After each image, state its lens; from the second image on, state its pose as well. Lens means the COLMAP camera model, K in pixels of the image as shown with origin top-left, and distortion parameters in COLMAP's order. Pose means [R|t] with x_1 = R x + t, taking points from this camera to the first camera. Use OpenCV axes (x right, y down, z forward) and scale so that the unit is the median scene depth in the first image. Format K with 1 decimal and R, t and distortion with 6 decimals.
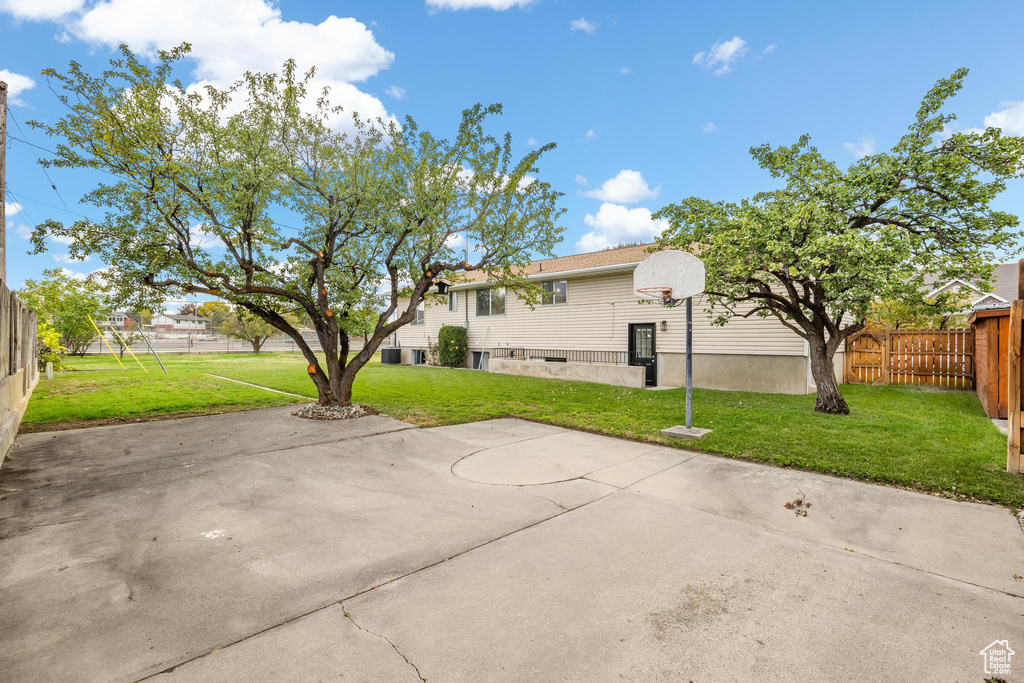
lens RADIAL K [[465.7, 0, 505.9], [0, 465.7, 338.5], [0, 0, 1]] dist [0.000678, 0.000019]
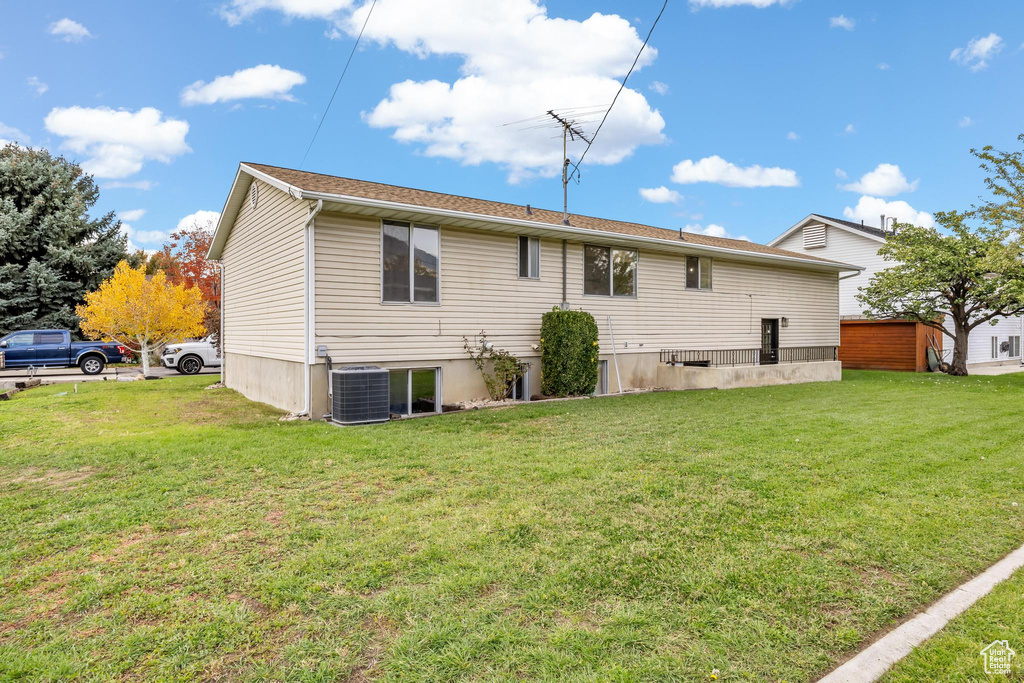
lens RADIAL K [[587.1, 0, 513.9], [0, 587.1, 336.2], [0, 0, 1]] dist [-0.003951, 0.001854]
pose [[0.151770, -0.007745, 0.988385, -0.897059], [0.006445, 0.999956, 0.006846, -0.007458], [-0.988395, 0.005332, 0.151814, 1.193074]]
